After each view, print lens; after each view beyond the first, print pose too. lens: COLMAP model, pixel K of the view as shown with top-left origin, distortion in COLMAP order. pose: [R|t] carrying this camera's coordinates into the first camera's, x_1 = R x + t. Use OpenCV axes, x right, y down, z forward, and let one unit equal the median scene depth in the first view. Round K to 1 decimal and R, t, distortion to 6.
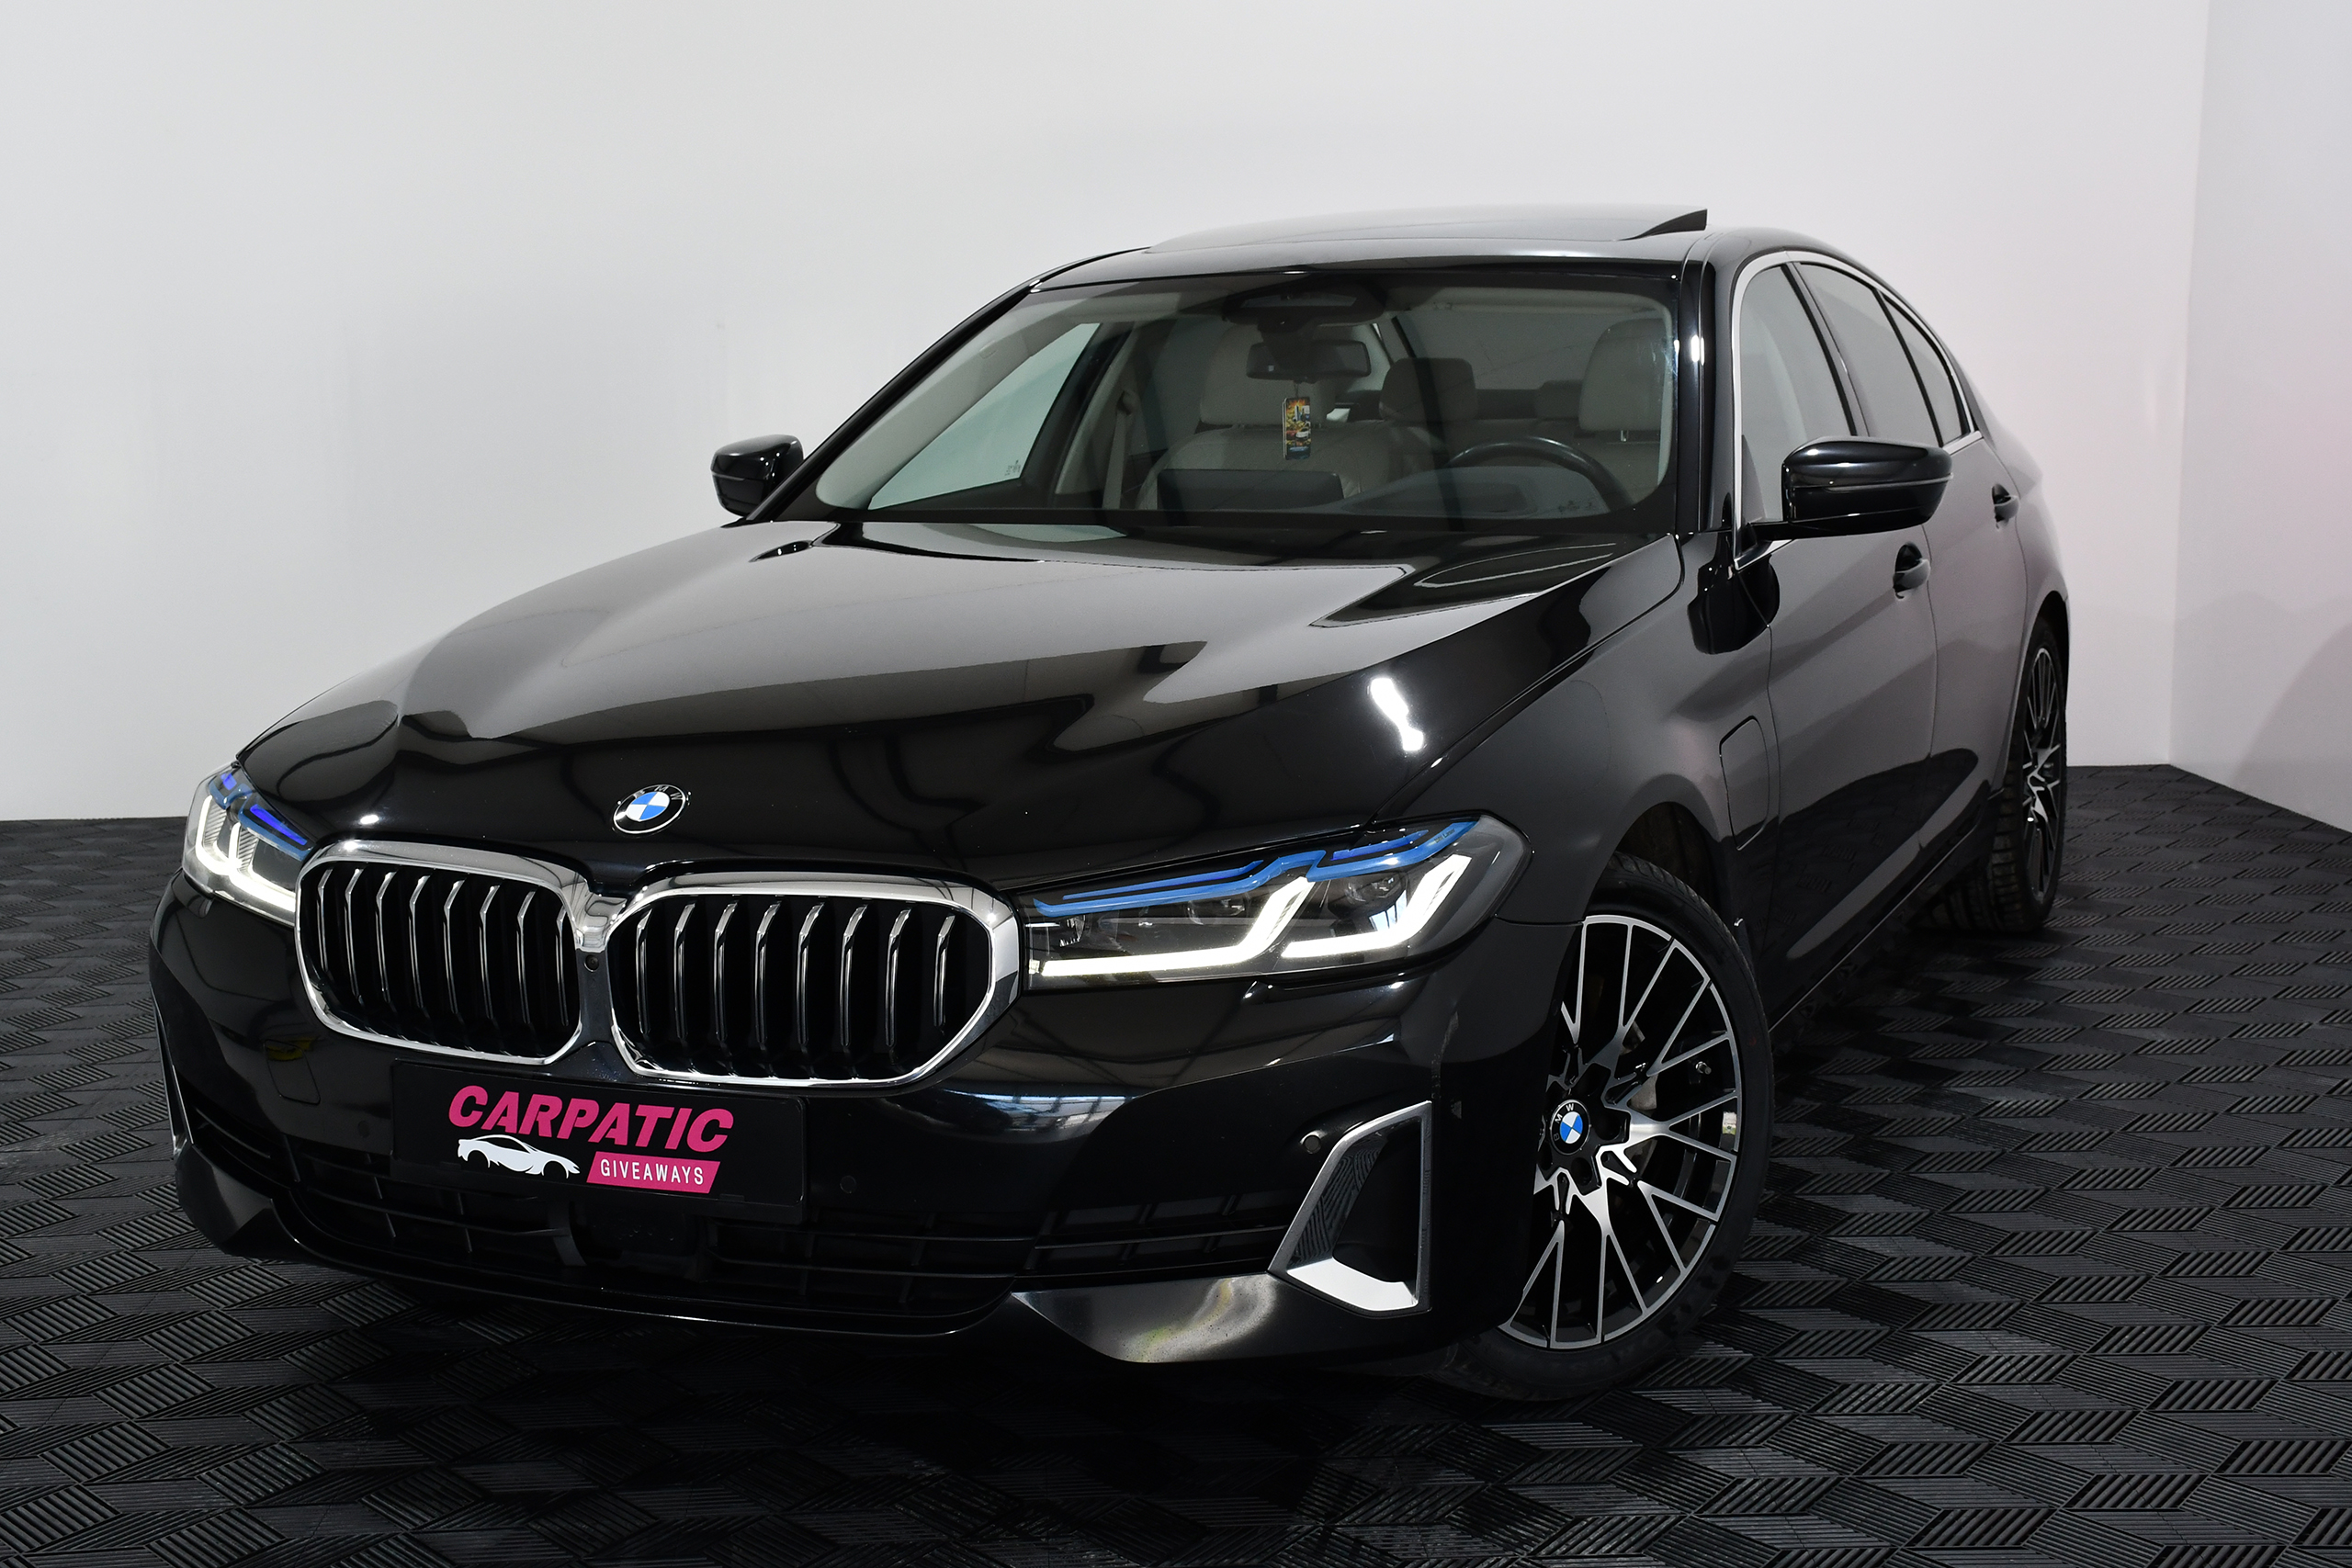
lens RADIAL K [[3100.4, 0, 1165.3], [0, 3100.4, 783.4], [0, 0, 1]] dist [0.123010, 0.000000]
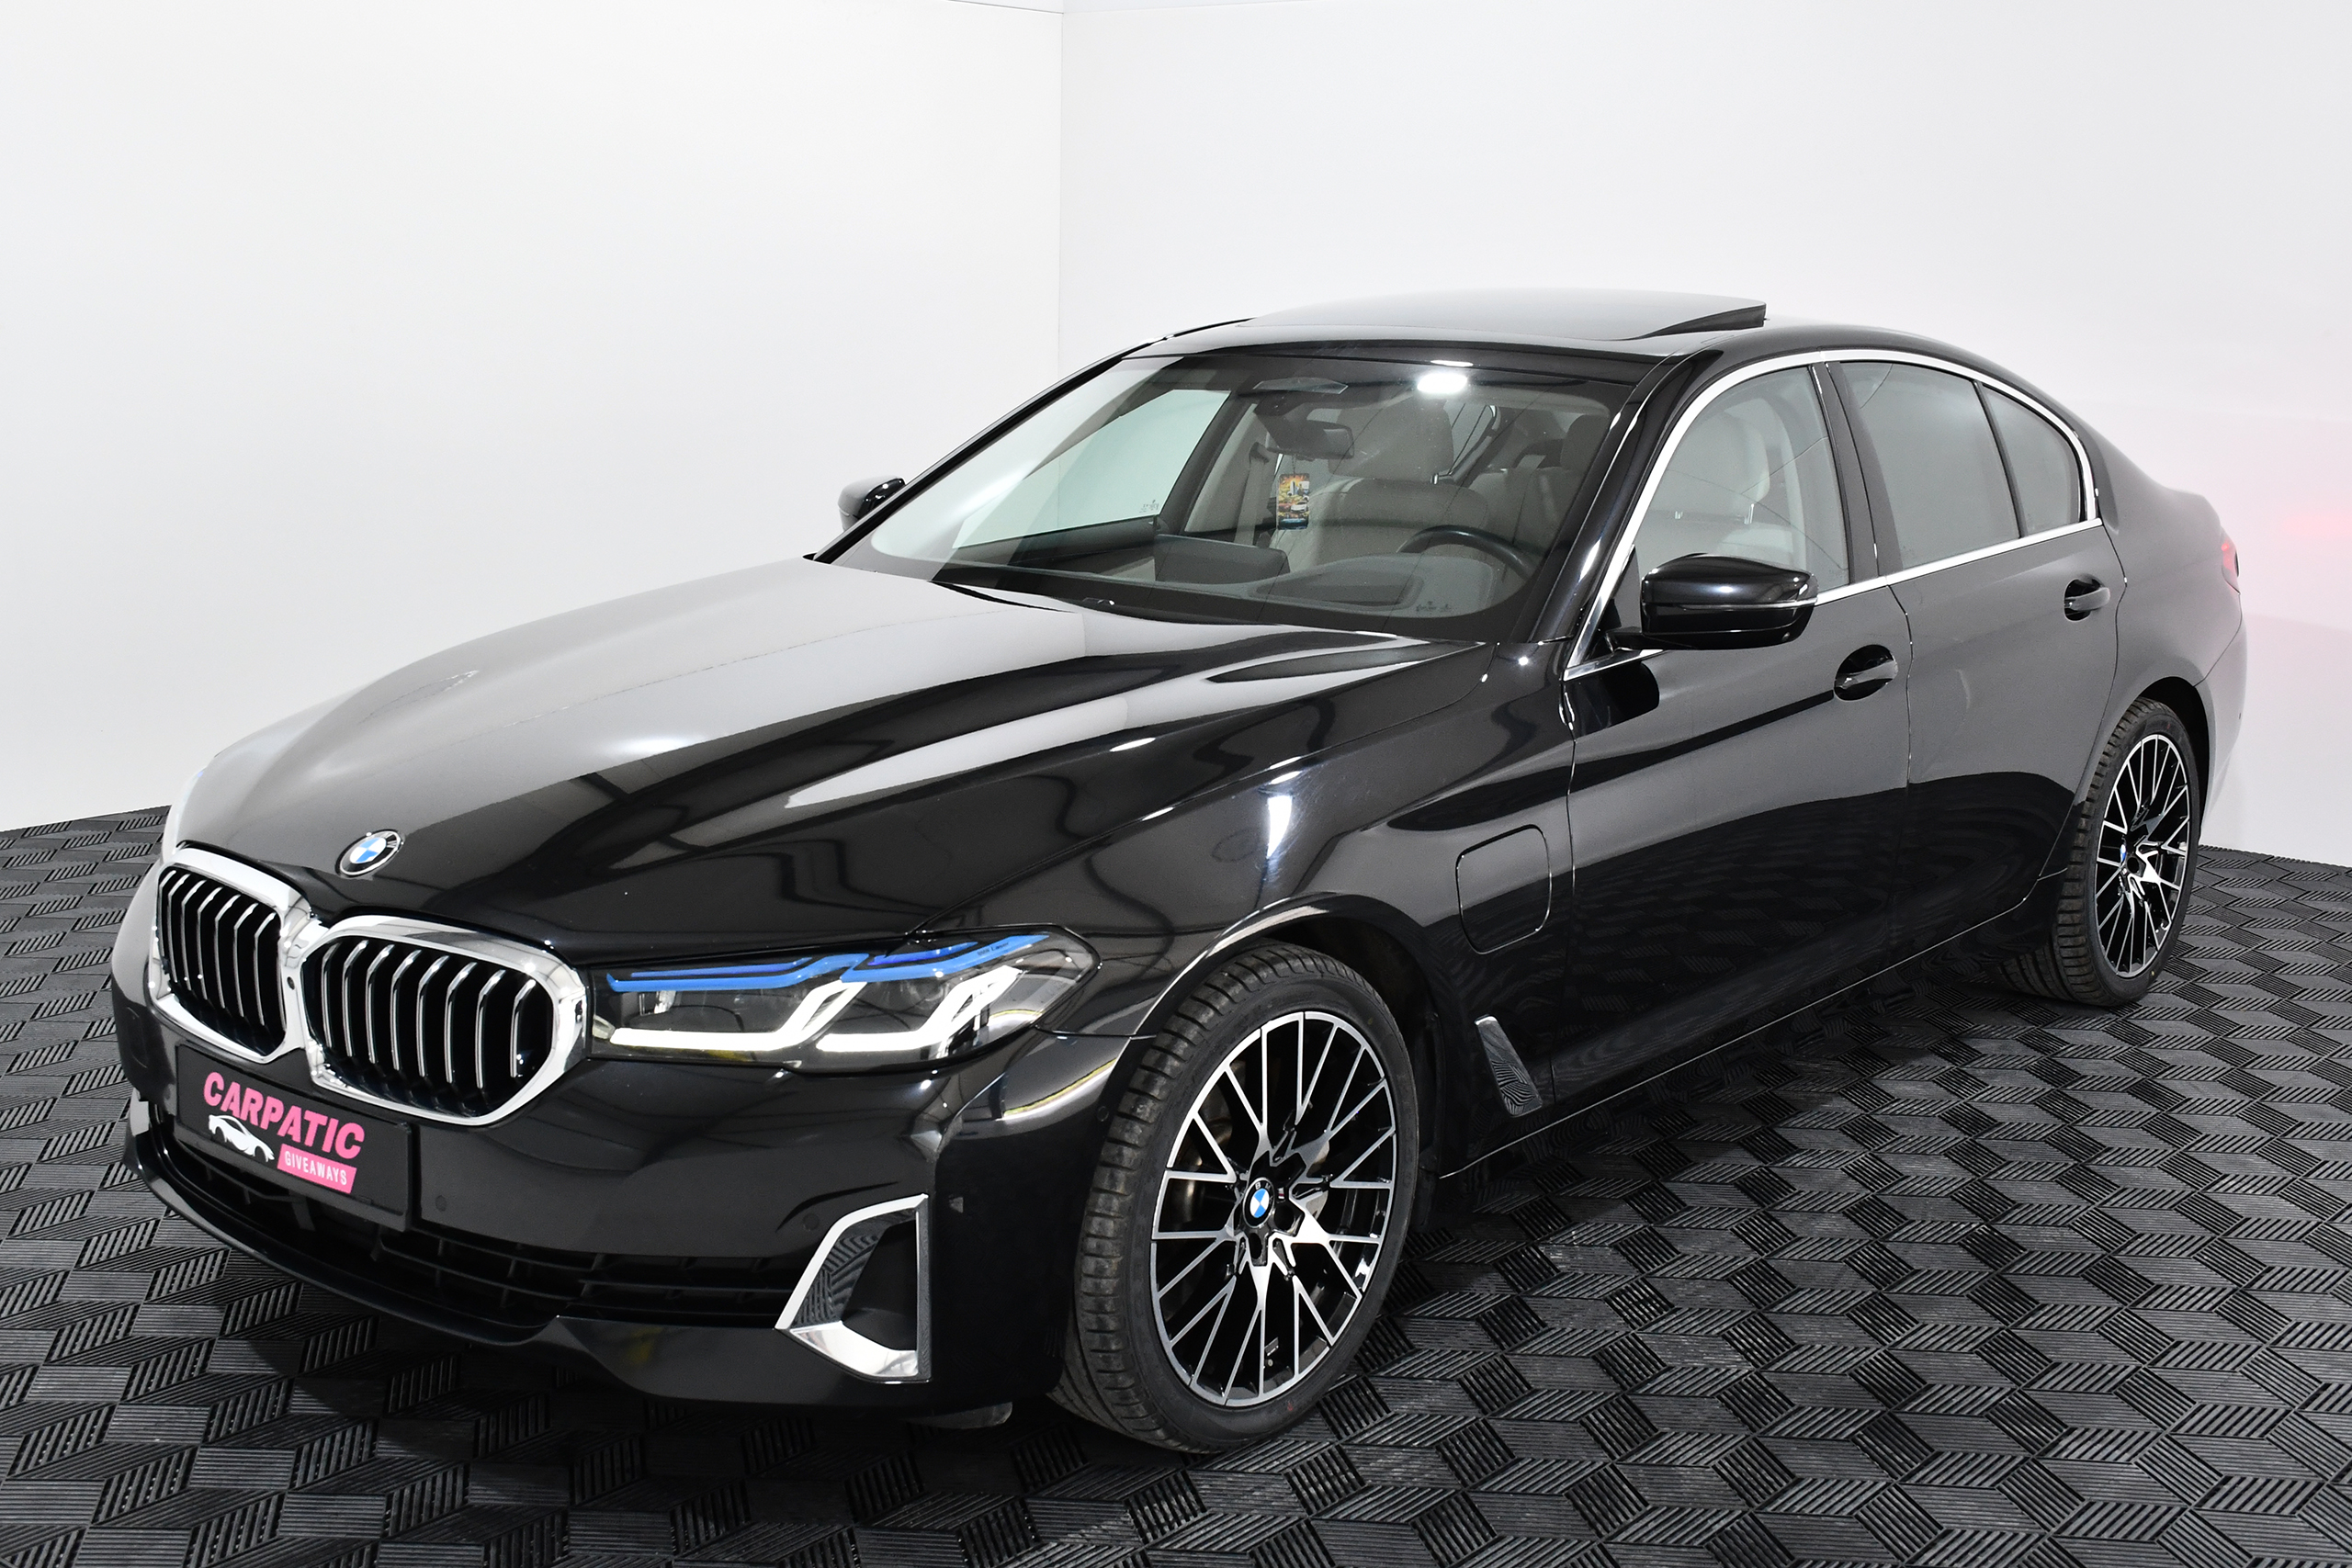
lens RADIAL K [[2637.2, 0, 1163.8], [0, 2637.2, 784.2], [0, 0, 1]] dist [0.046703, 0.000000]
pose [[0.959994, 0.085674, -0.266592, 0.386272], [-0.073710, 0.995785, 0.054587, -0.094574], [0.270145, -0.032753, 0.962262, 0.131655]]
